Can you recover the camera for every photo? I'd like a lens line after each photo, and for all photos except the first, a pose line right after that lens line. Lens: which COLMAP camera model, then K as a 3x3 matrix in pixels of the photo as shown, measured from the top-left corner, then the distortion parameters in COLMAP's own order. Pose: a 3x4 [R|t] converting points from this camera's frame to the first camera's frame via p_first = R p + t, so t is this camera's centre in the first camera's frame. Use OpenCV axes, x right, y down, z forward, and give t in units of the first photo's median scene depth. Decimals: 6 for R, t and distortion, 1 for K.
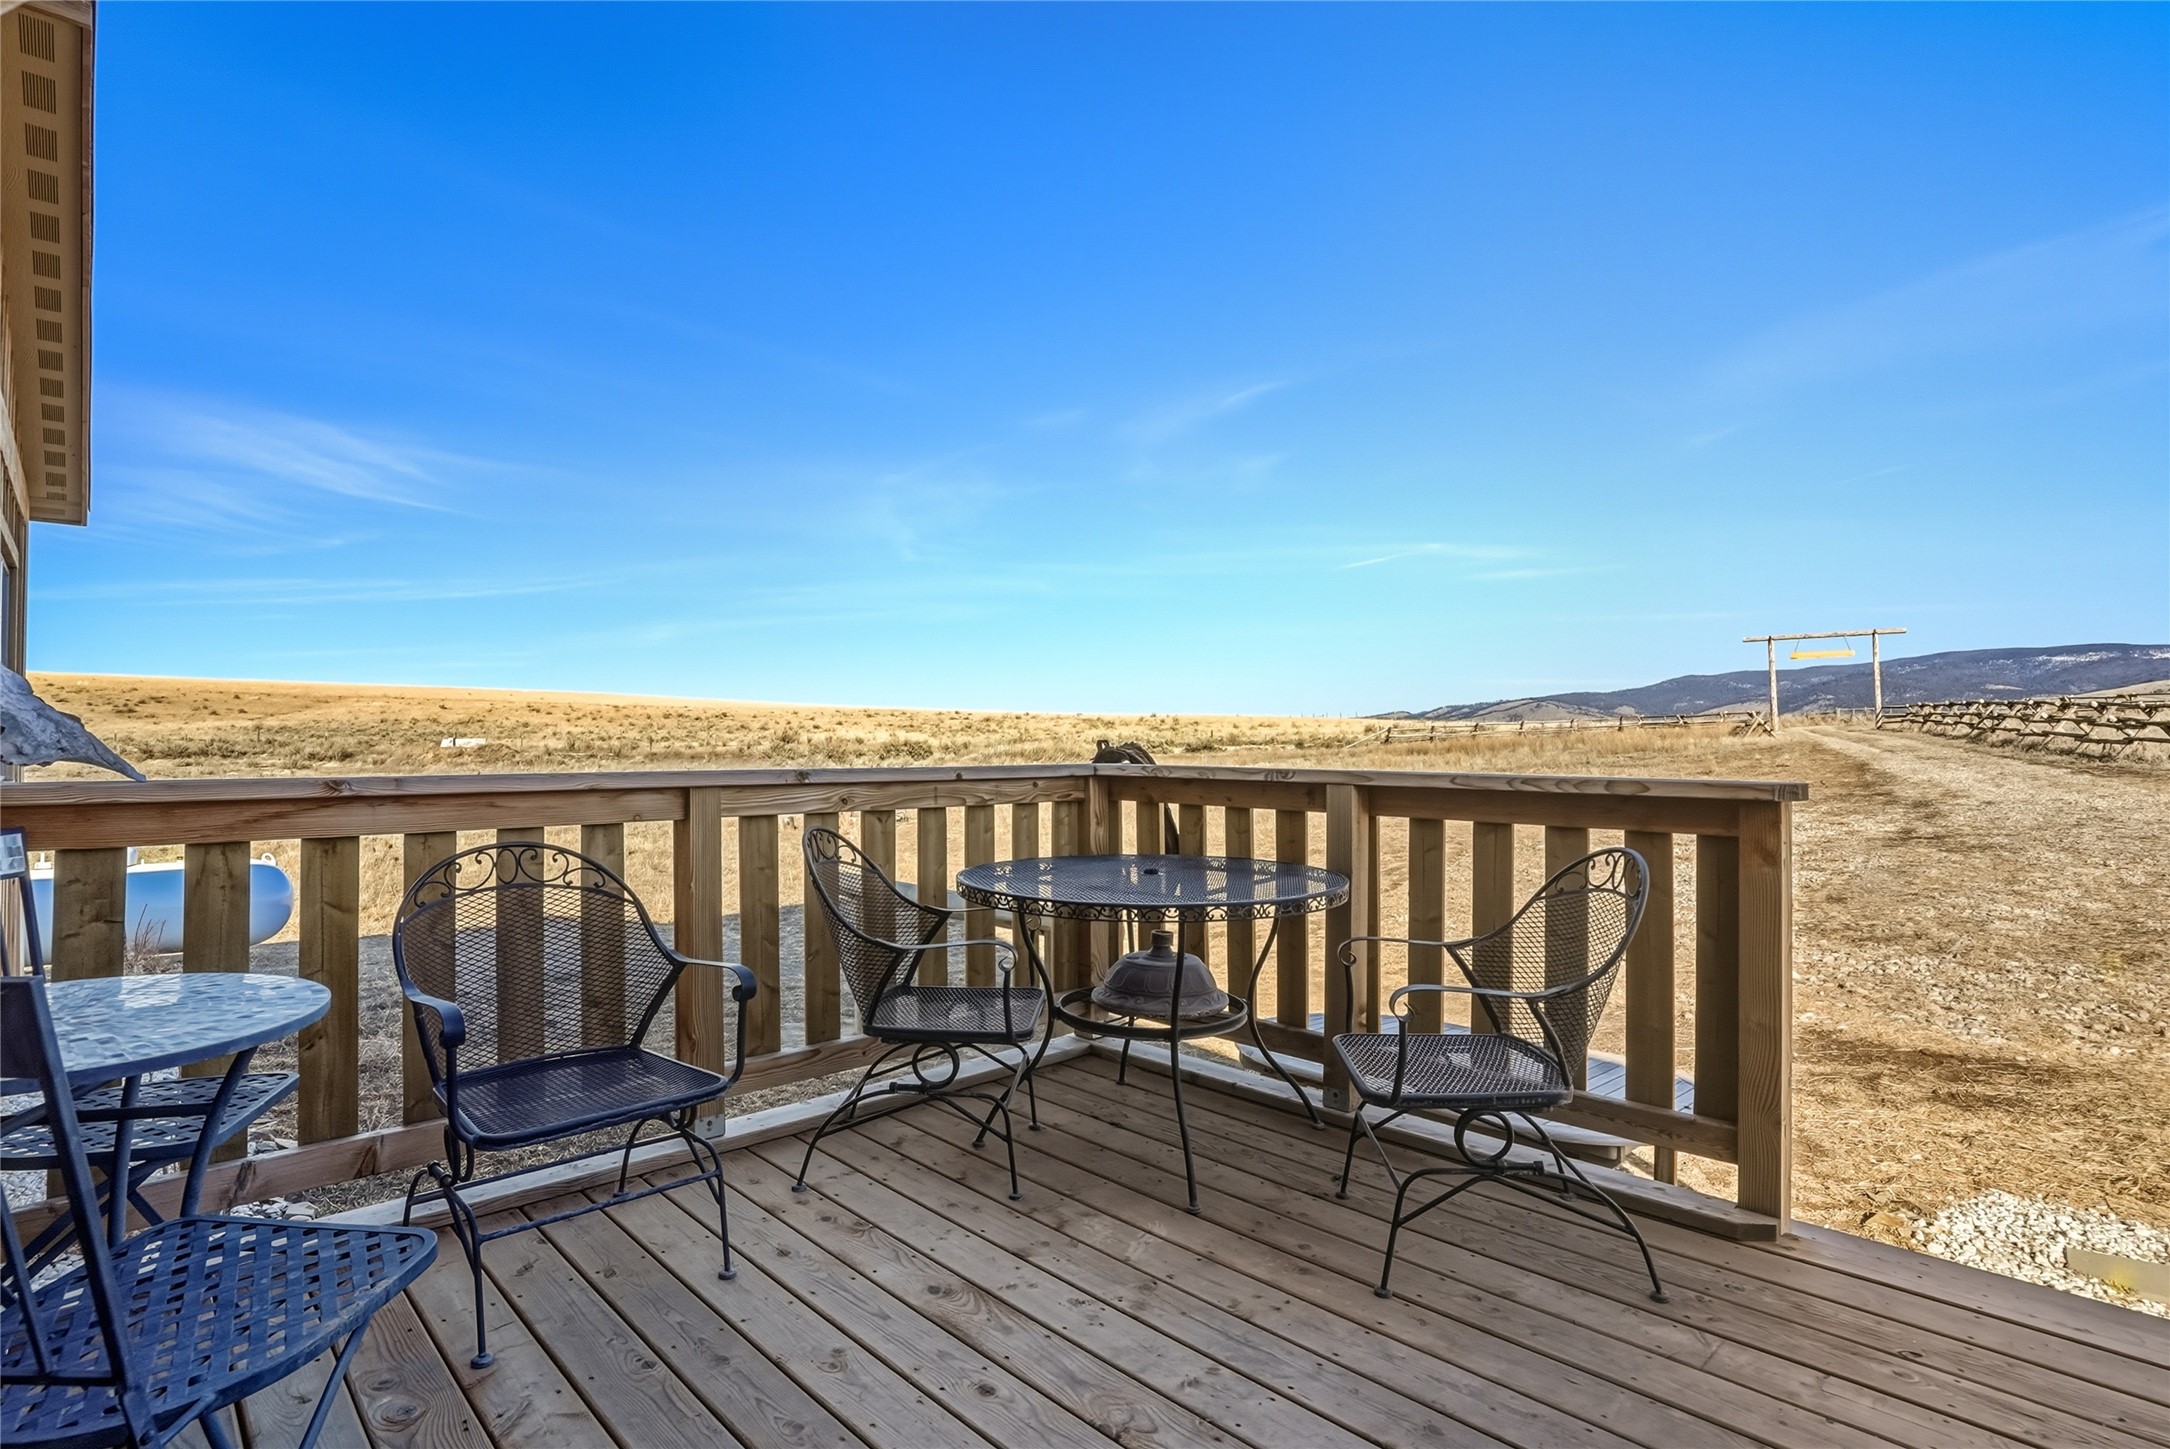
lens RADIAL K [[1079.8, 0, 1094.9], [0, 1079.8, 719.3], [0, 0, 1]] dist [-0.077100, 0.032803]
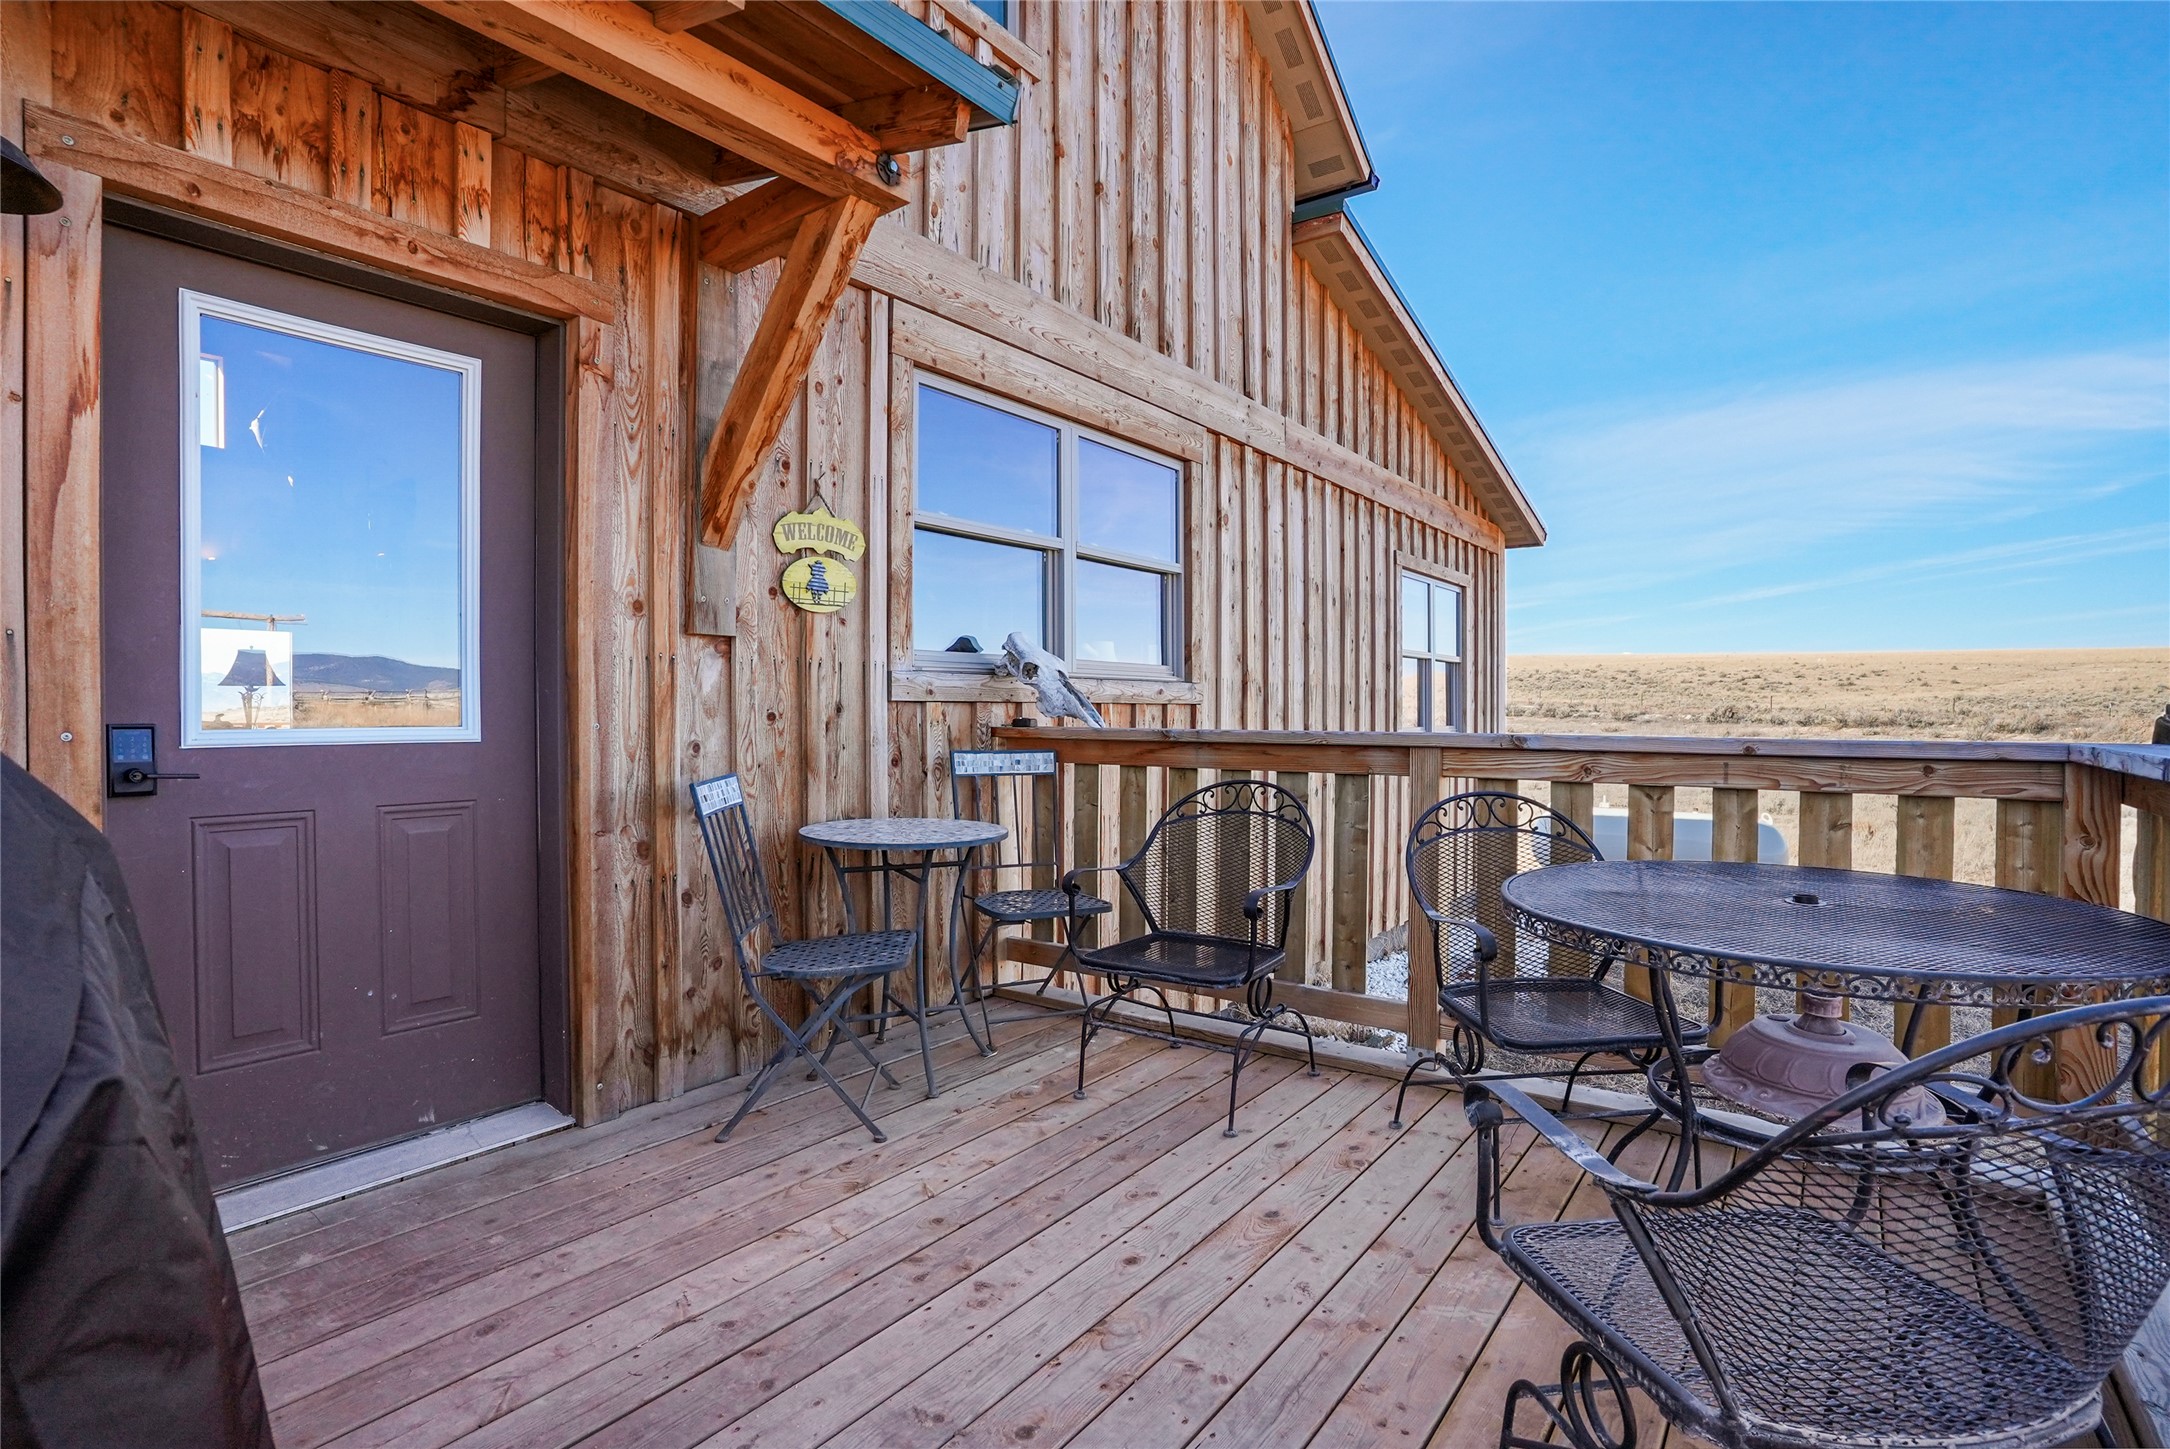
lens RADIAL K [[1079.8, 0, 1088.2], [0, 1079.8, 726.2], [0, 0, 1]] dist [-0.077100, 0.032803]
pose [[0.168716, 0.015703, -0.985540, 0.862957], [0.018692, 0.999642, 0.019127, 0.019997], [0.985487, -0.021649, 0.168362, 0.640511]]
